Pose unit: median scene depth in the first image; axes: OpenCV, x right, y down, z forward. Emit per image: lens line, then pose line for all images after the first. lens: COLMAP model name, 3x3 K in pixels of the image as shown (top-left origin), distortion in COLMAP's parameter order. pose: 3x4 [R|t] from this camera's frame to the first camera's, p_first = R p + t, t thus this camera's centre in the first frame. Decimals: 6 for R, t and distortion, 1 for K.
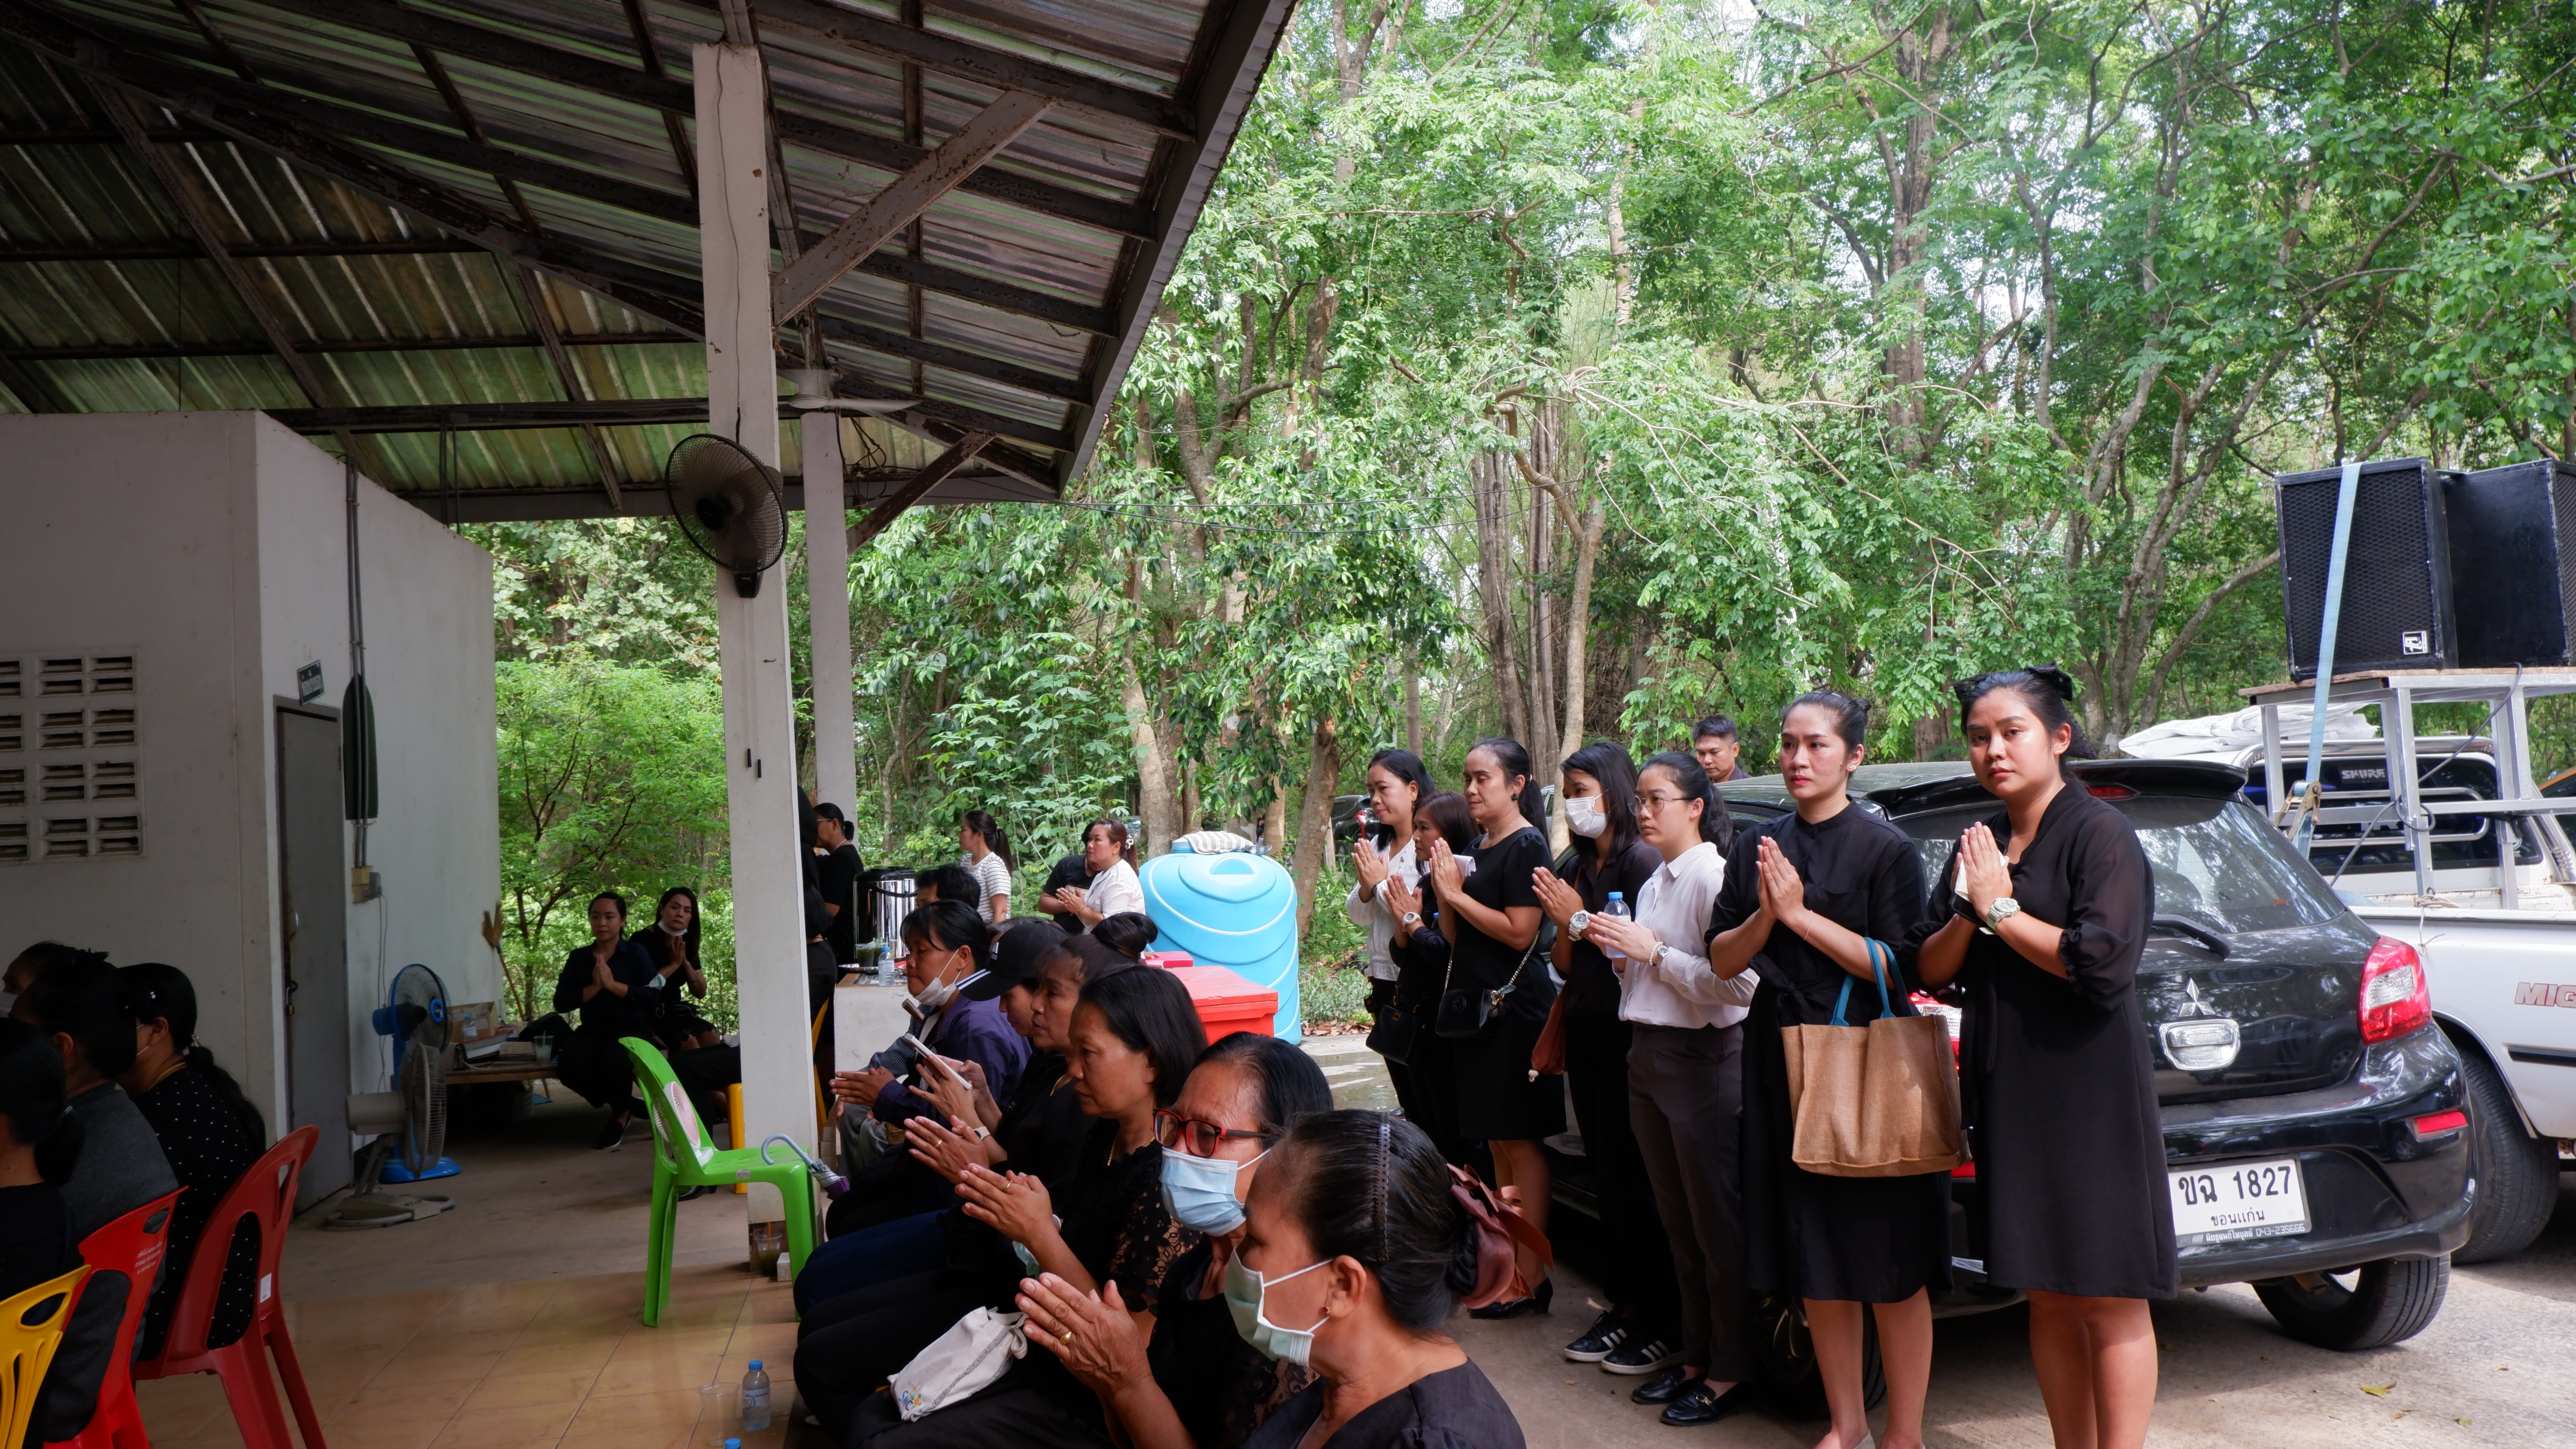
lens RADIAL K [[2027.5, 0, 1286.9], [0, 2027.5, 720.3], [0, 0, 1]] dist [-0.031174, 0.005959]
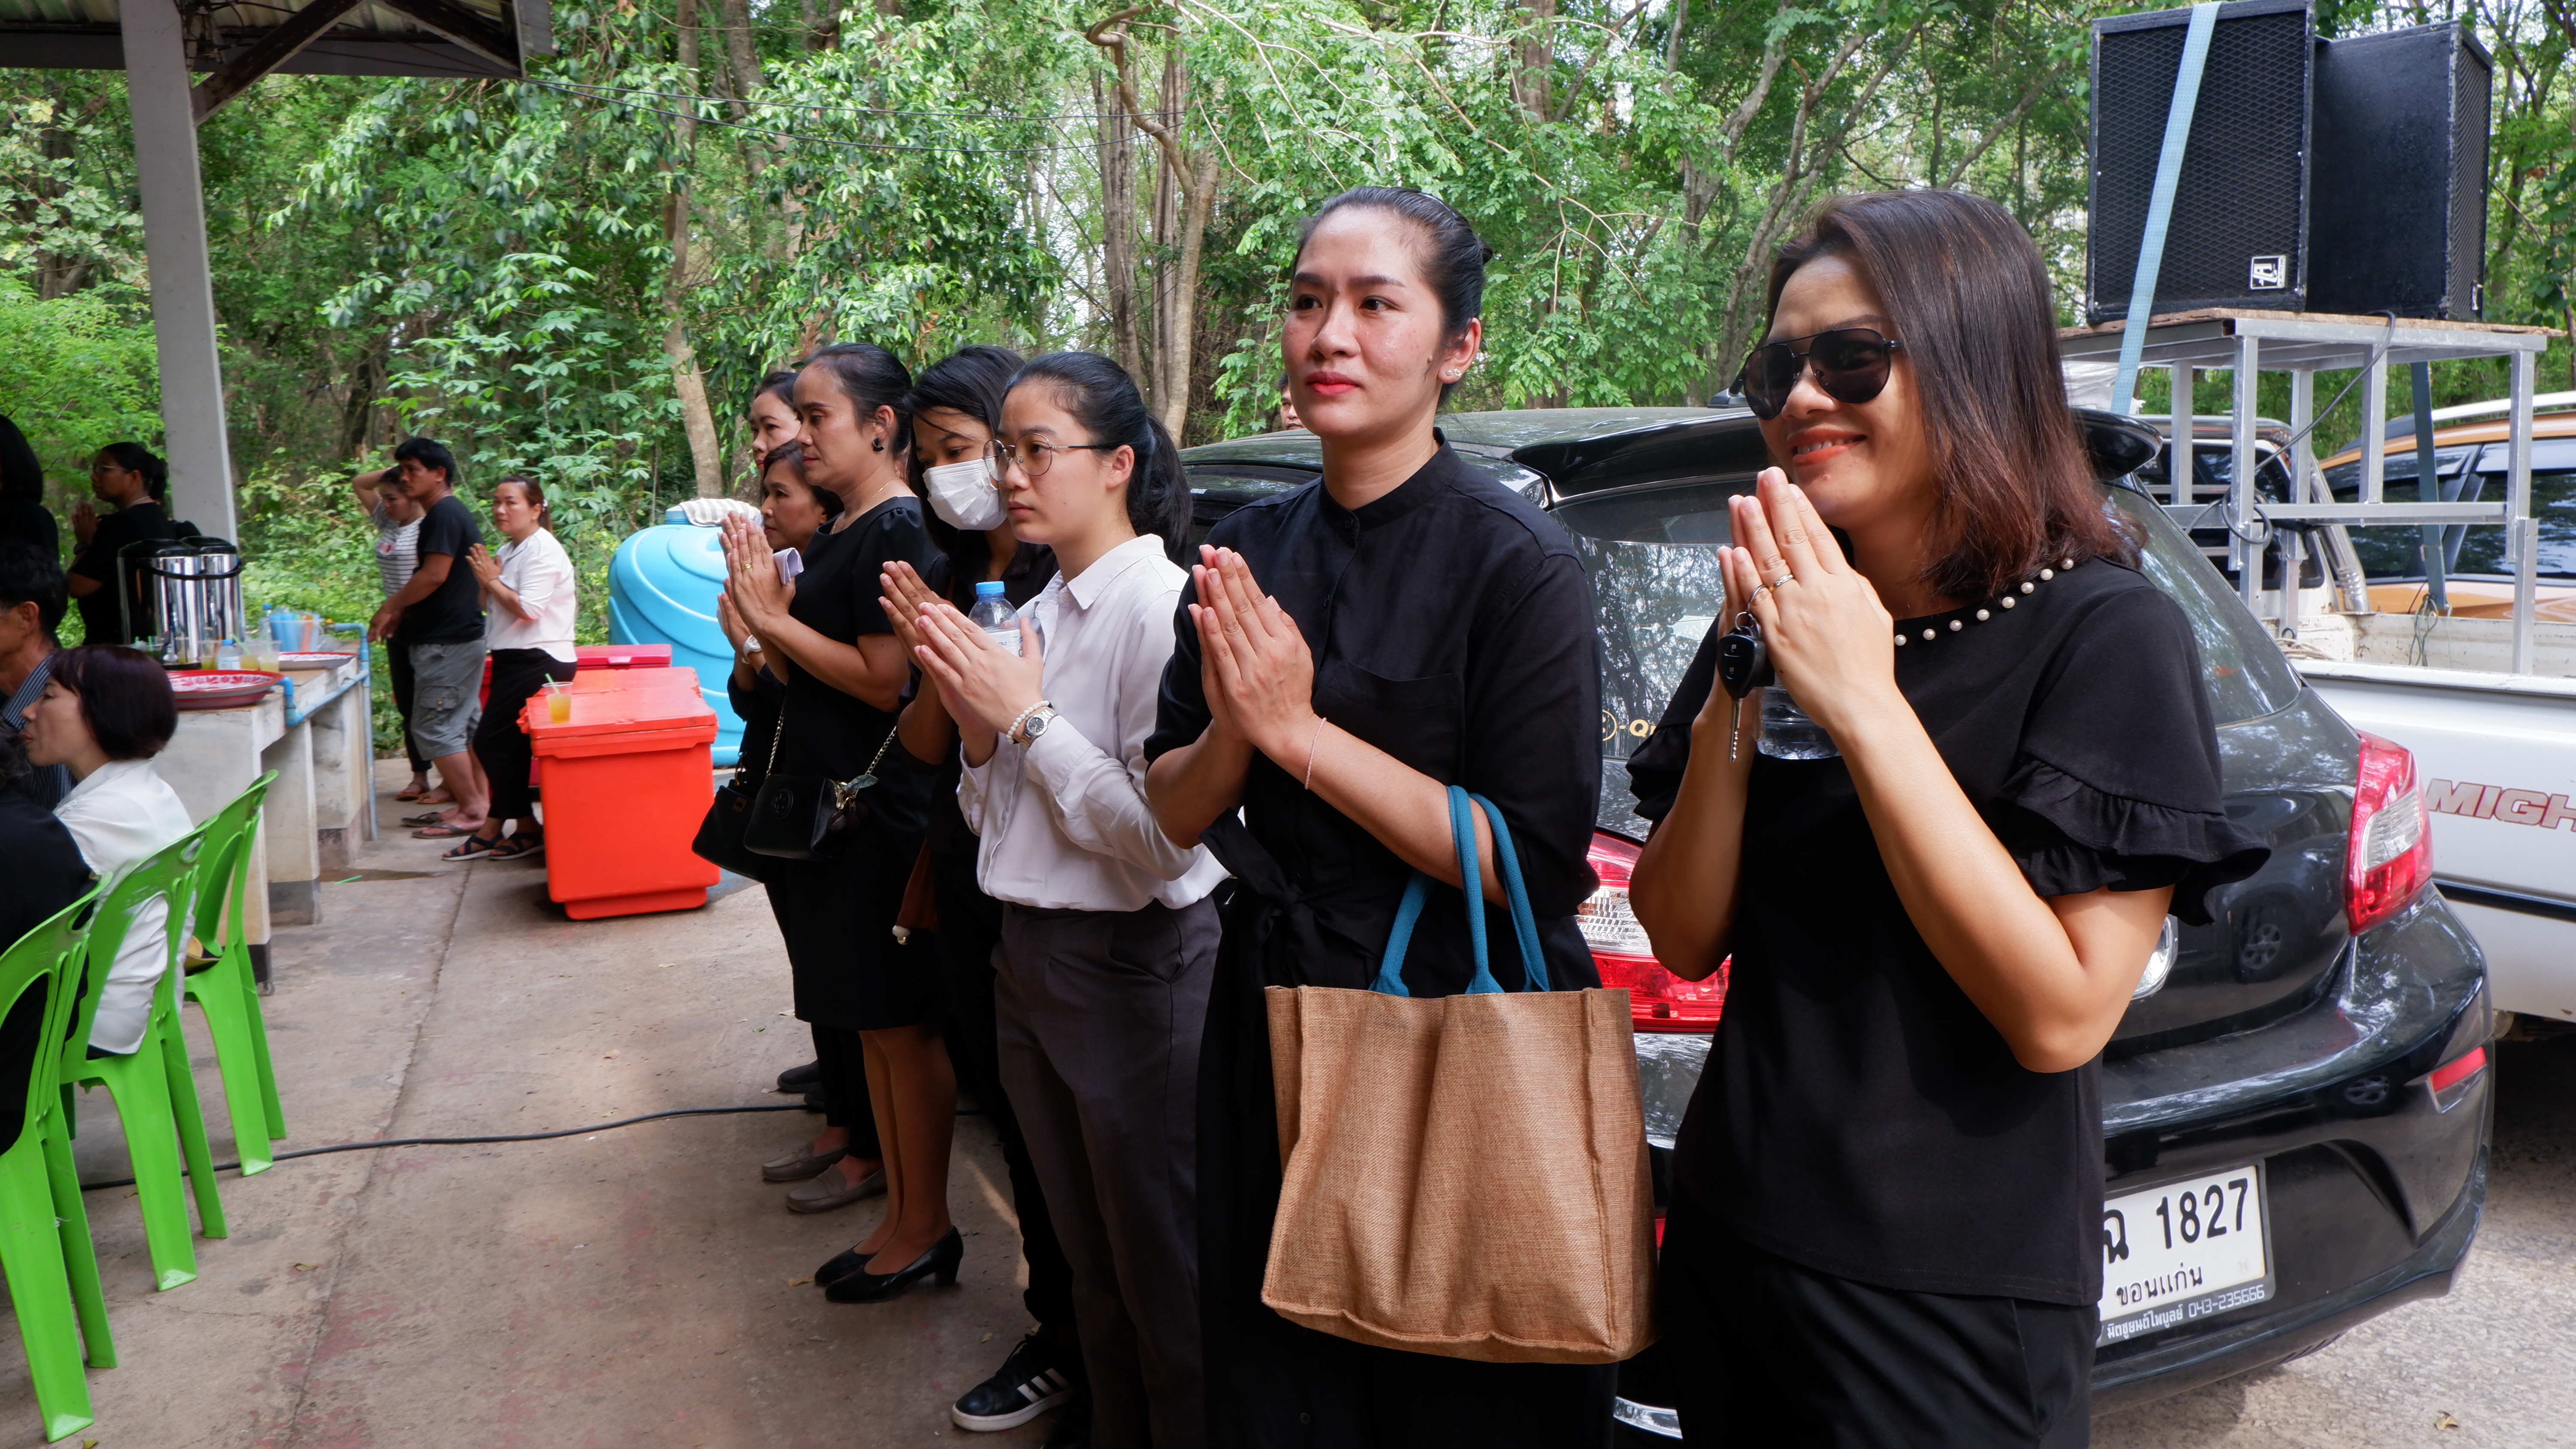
lens RADIAL K [[1823.3, 0, 1288.0], [0, 1823.3, 729.0], [0, 0, 1]] dist [-0.043265, 0.003975]
pose [[0.983285, 0.003822, 0.182031, 0.050442], [-0.035636, 0.984482, 0.171827, 0.009842], [-0.178550, -0.175442, 0.968163, 0.189141]]
